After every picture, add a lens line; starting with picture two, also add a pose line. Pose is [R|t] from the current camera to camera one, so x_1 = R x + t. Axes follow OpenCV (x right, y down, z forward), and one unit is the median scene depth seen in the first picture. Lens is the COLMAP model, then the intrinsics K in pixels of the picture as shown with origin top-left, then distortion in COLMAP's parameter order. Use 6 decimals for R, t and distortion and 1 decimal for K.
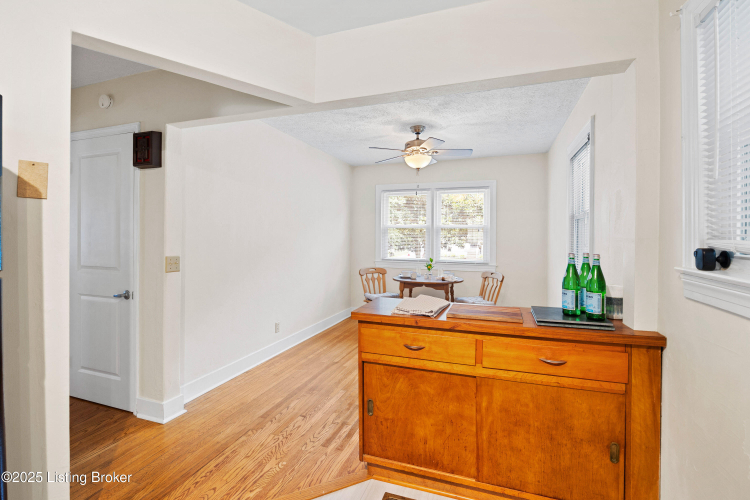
lens RADIAL K [[356.6, 0, 375.3], [0, 356.6, 237.0], [0, 0, 1]] dist [-0.003281, -0.000384]
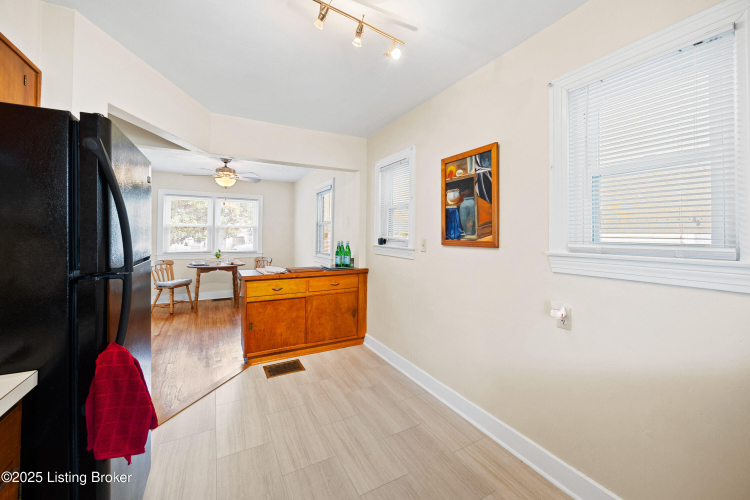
lens RADIAL K [[297.9, 0, 378.4], [0, 297.9, 228.9], [0, 0, 1]] dist [-0.000012, 0.000021]
pose [[0.665300, 0.008098, 0.746533, -0.784095], [0.000615, 0.999935, -0.011395, -0.015101], [-0.746576, 0.008040, 0.665251, -0.569993]]
